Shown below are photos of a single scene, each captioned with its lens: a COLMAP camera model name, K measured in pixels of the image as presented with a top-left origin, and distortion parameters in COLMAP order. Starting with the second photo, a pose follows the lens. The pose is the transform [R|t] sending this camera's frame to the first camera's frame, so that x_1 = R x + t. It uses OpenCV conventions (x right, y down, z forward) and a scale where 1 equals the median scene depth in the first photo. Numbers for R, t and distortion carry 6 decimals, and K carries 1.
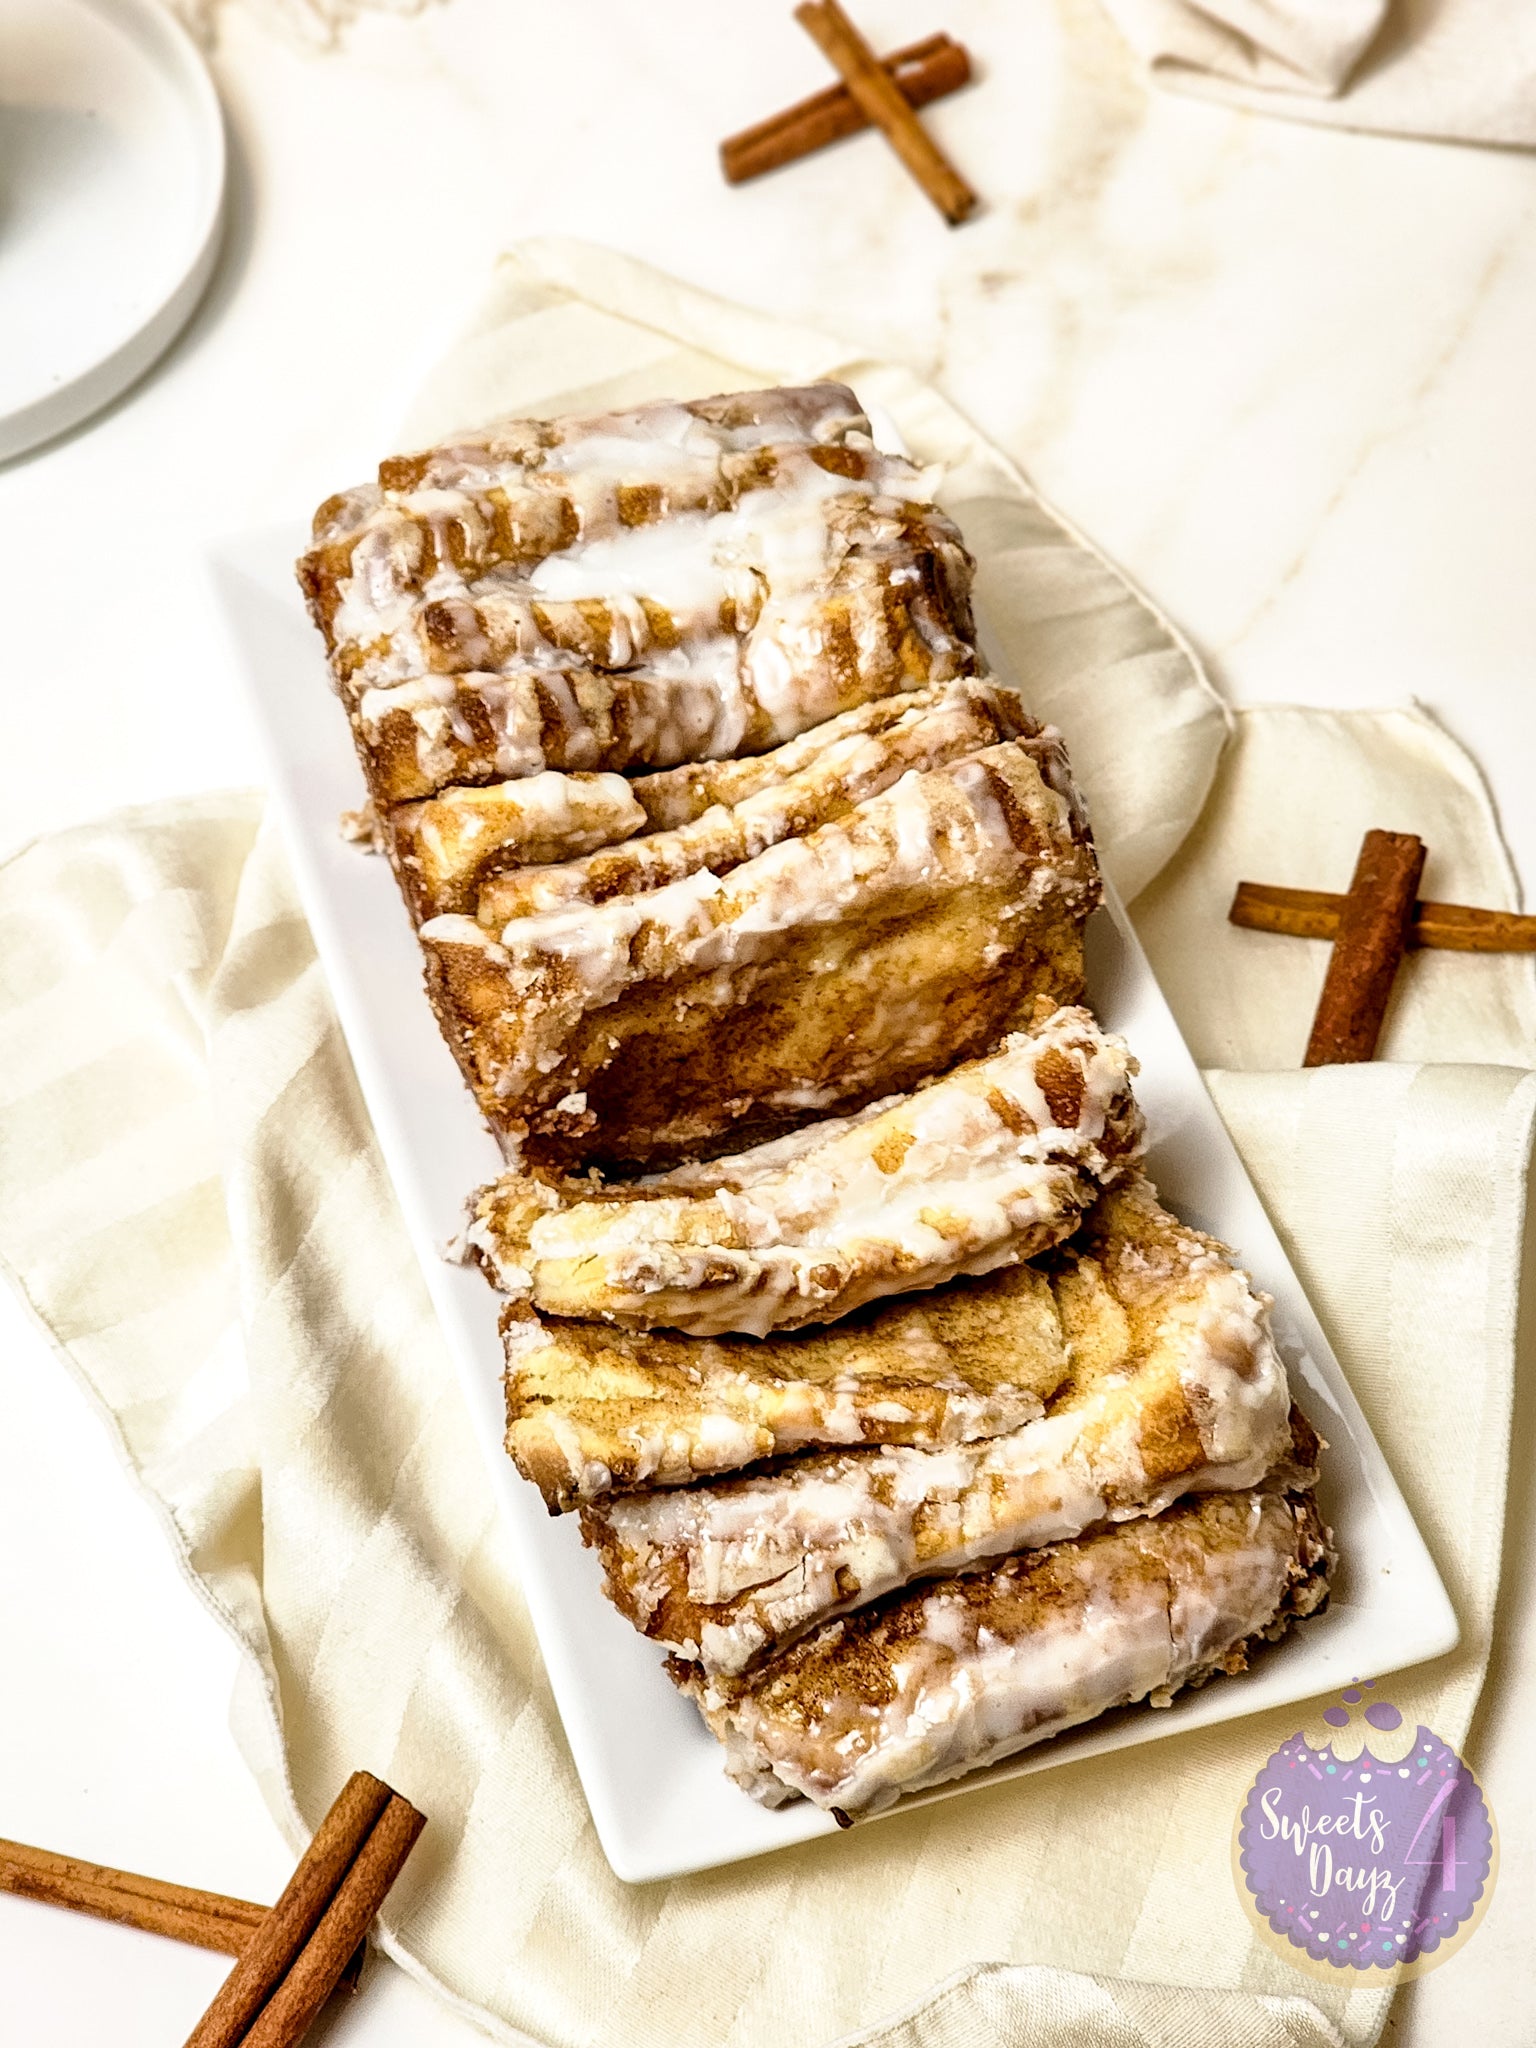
lens RADIAL K [[4123.8, 0, 768.0], [0, 4123.8, 1024.0], [0, 0, 1]] dist [-0.305569, 6.691418]
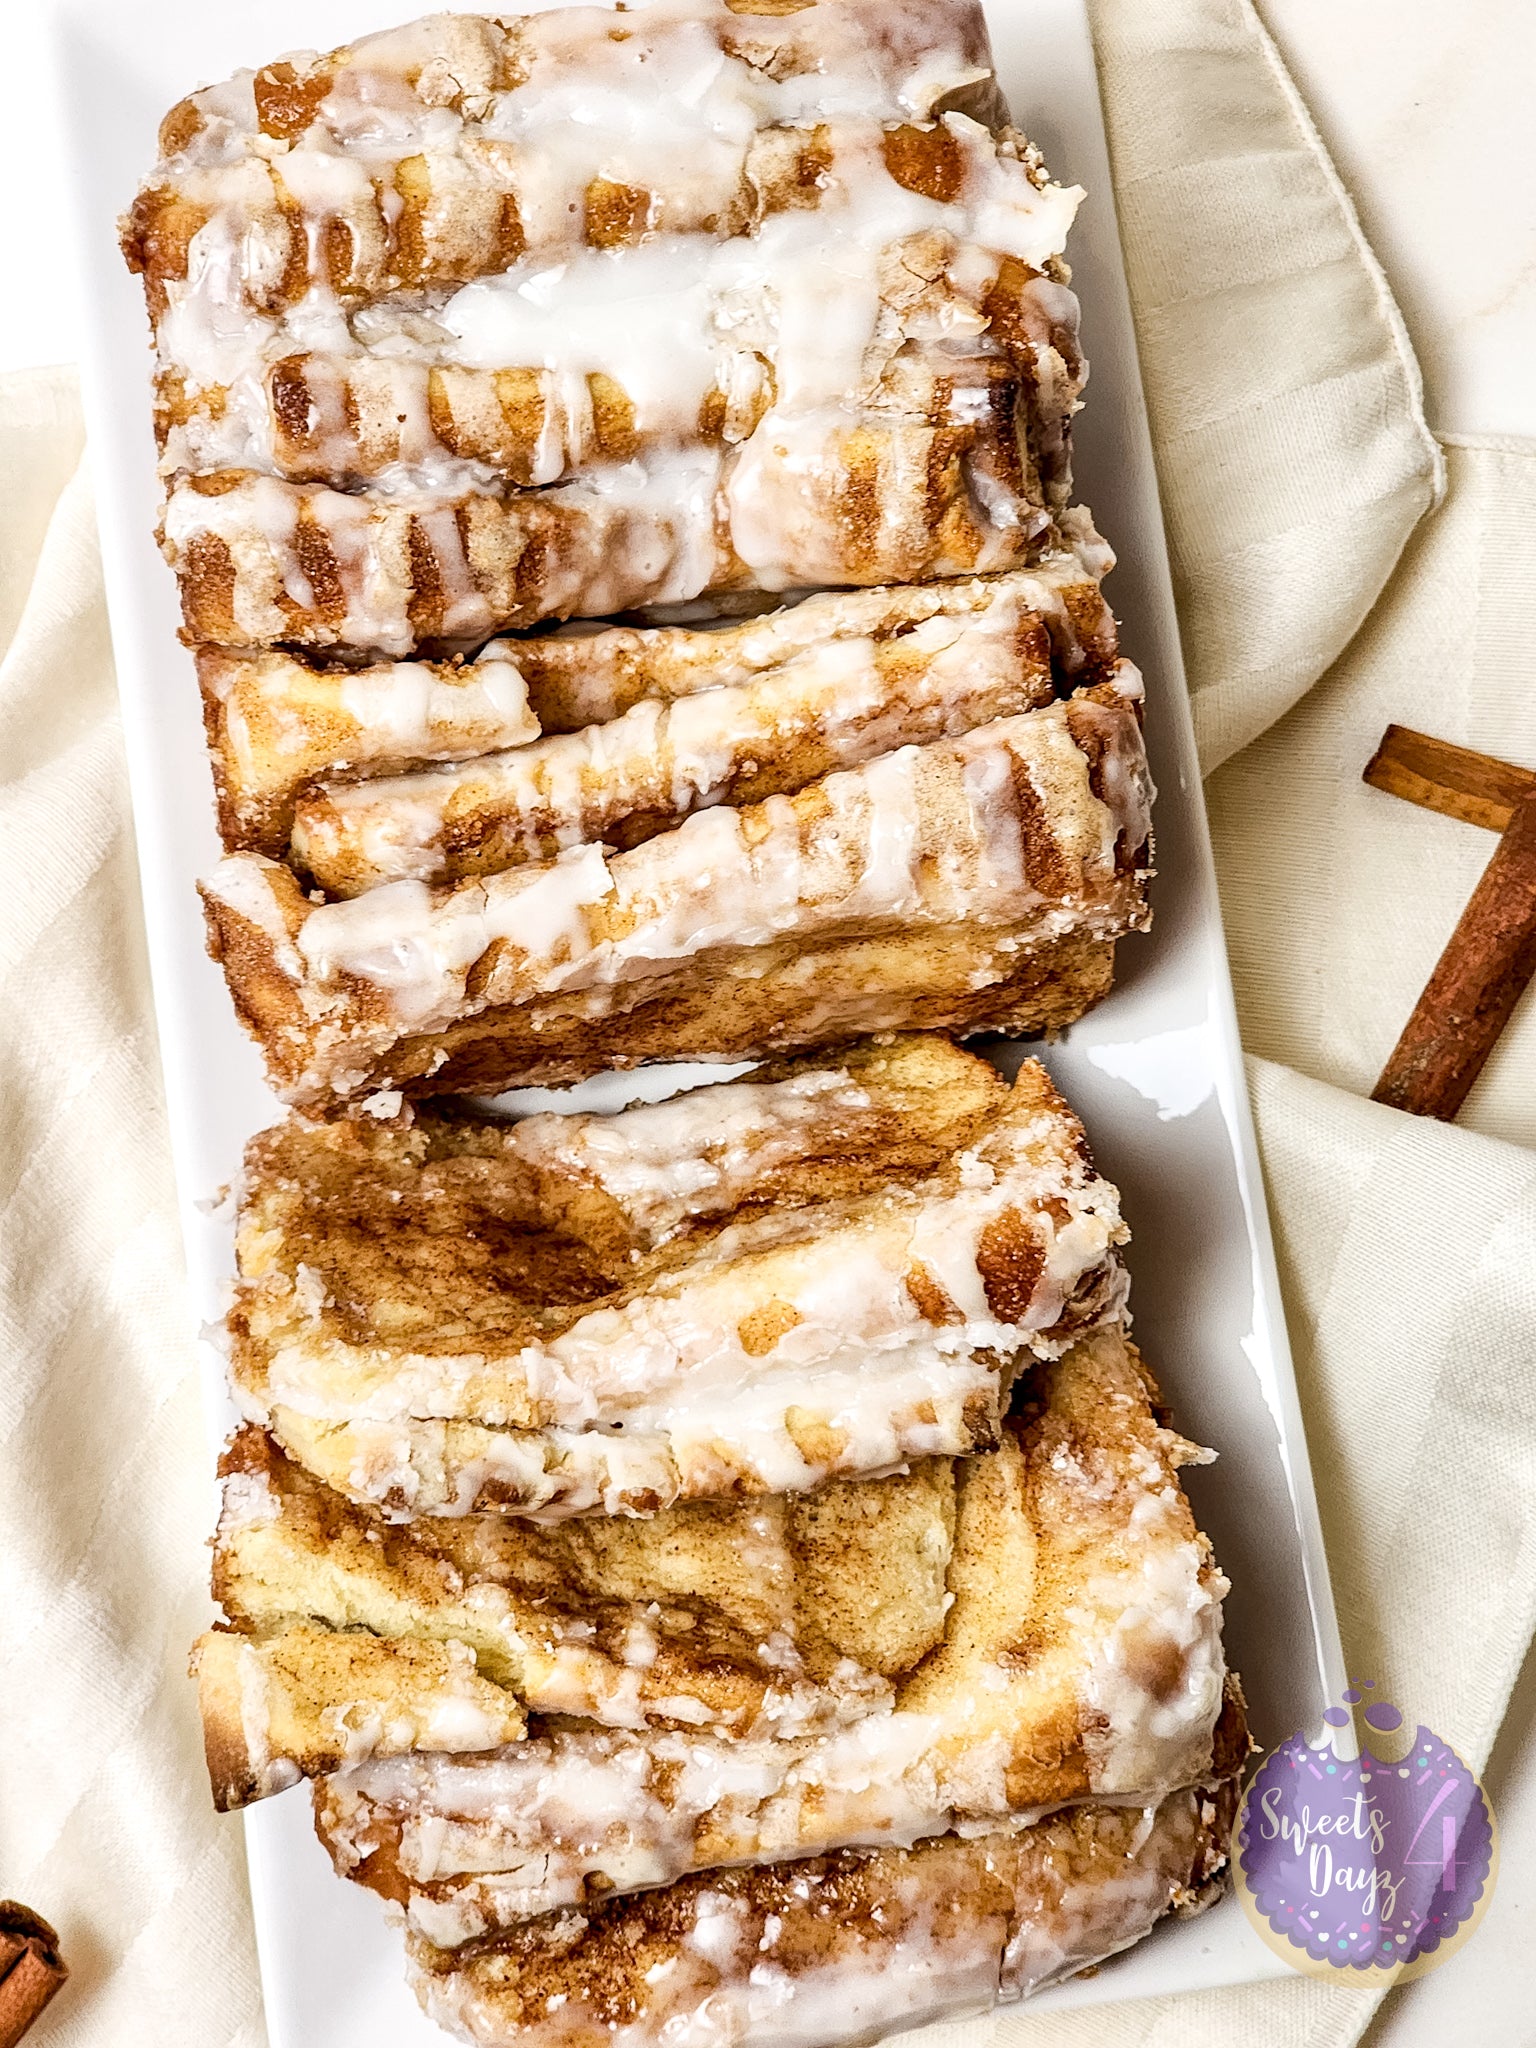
lens RADIAL K [[4177.1, 0, 720.5], [0, 4177.1, 1116.8], [0, 0, 1]] dist [-0.284436, 6.715828]
pose [[0.982545, 0.182940, -0.033732, 0.038771], [-0.147277, 0.875773, 0.459708, -0.334009], [0.113641, -0.446716, 0.887429, 0.326649]]
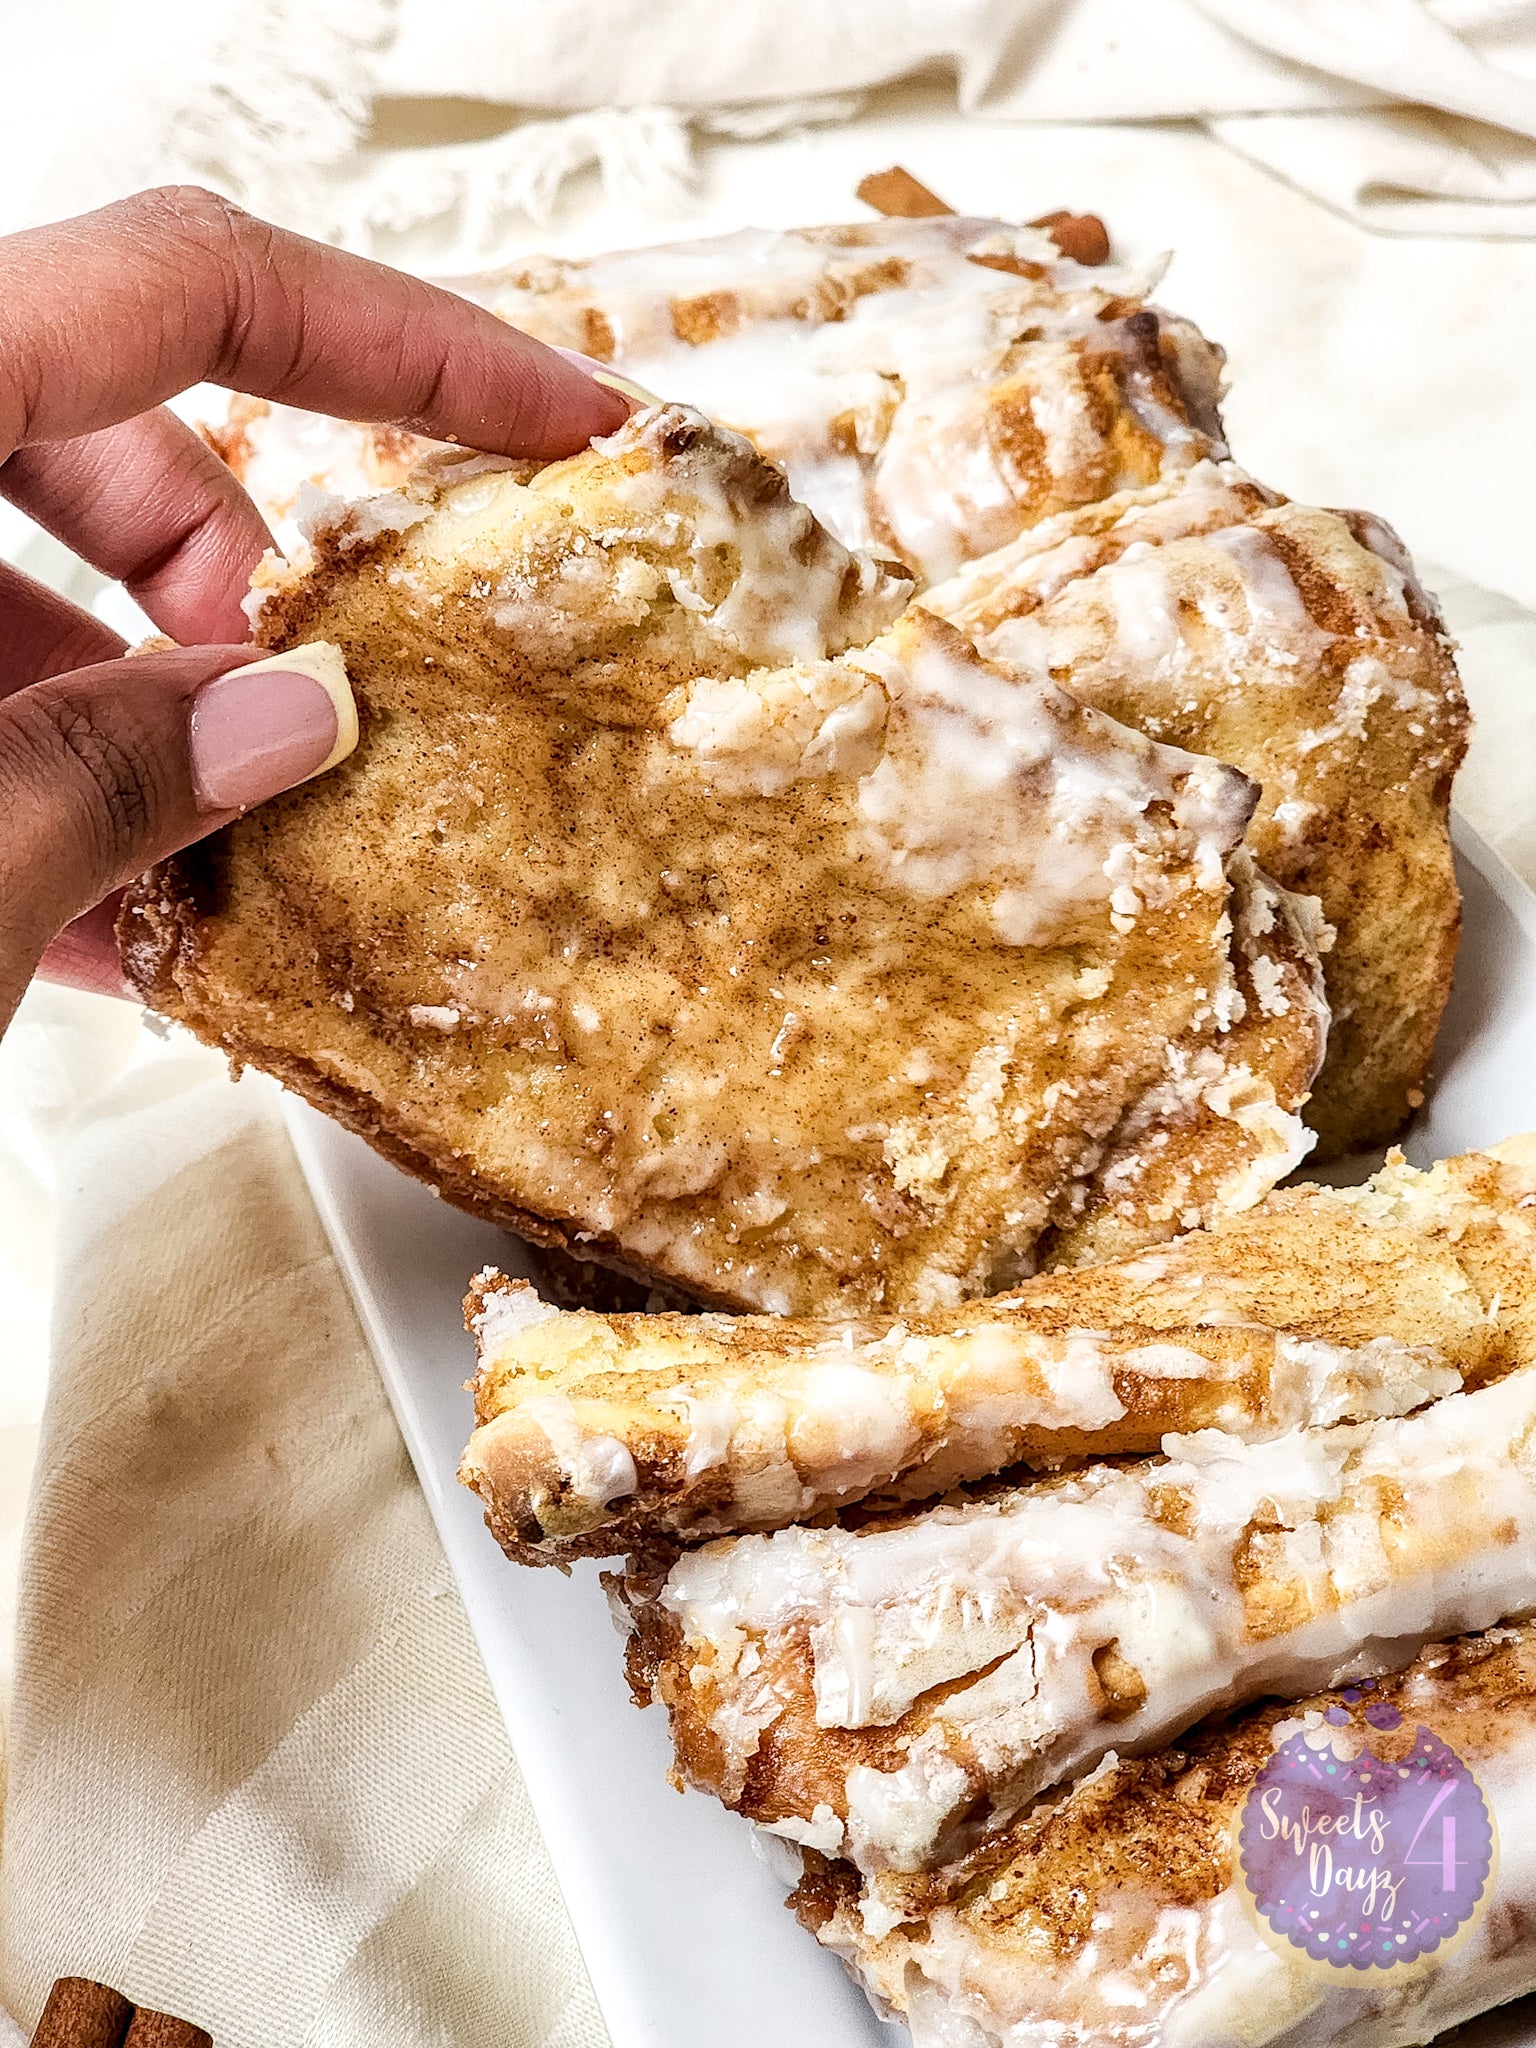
lens RADIAL K [[4029.1, 0, 745.1], [0, 4029.1, 1022.4], [0, 0, 1]] dist [0.531558, -3.820564]
pose [[0.993307, -0.083769, -0.079519, 0.018862], [0.053643, 0.944299, -0.324687, 0.205114], [0.102288, 0.318248, 0.942473, 0.435372]]
